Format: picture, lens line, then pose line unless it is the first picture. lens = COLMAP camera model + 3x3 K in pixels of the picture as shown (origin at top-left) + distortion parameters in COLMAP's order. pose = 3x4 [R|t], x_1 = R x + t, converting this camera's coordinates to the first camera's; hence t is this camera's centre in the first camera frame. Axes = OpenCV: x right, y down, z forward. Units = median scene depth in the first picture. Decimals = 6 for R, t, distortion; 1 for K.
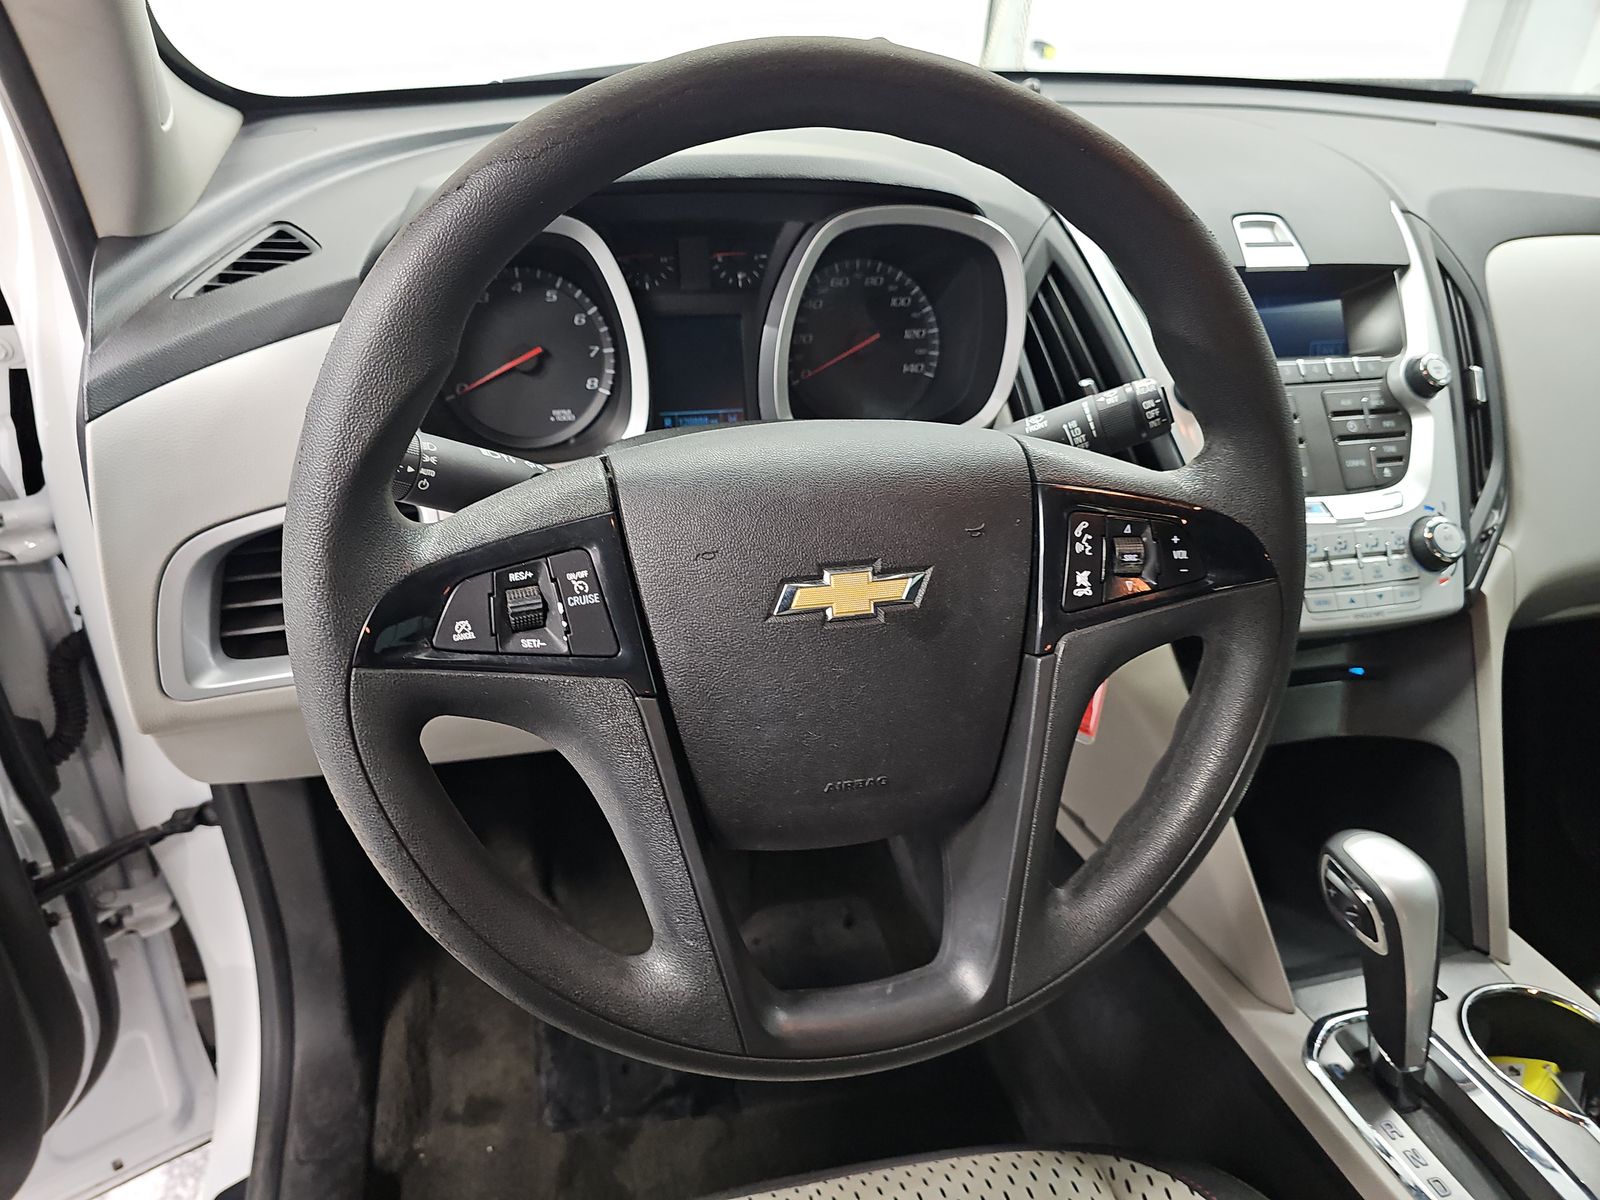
lens RADIAL K [[1070.0, 0, 770.5], [0, 1070.0, 608.3], [0, 0, 1]] dist [0.003863, -0.002716]
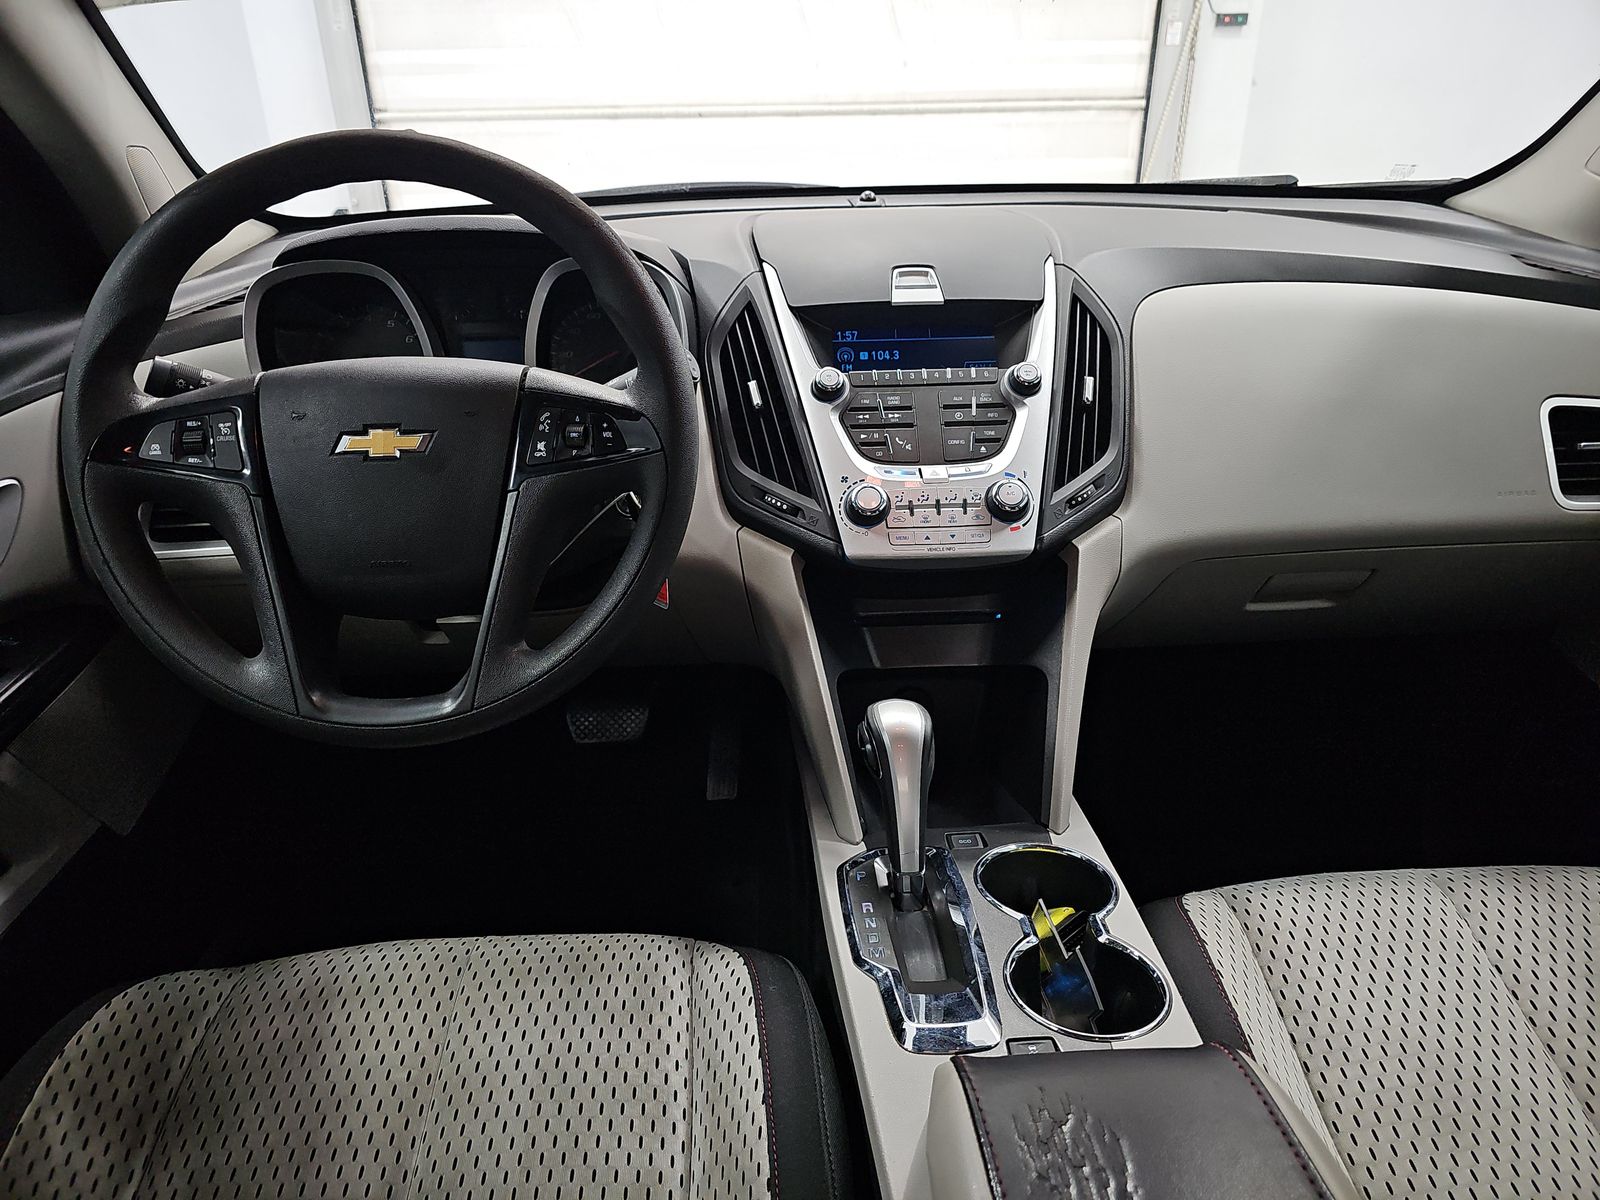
lens RADIAL K [[1095.6, 0, 803.4], [0, 1095.6, 624.0], [0, 0, 1]] dist [0.051459, -0.003377]
pose [[0.977567, 0.034321, -0.207810, 0.683553], [-0.062645, 0.989362, -0.131293, 0.284103], [0.201094, 0.141366, 0.969318, -0.316212]]
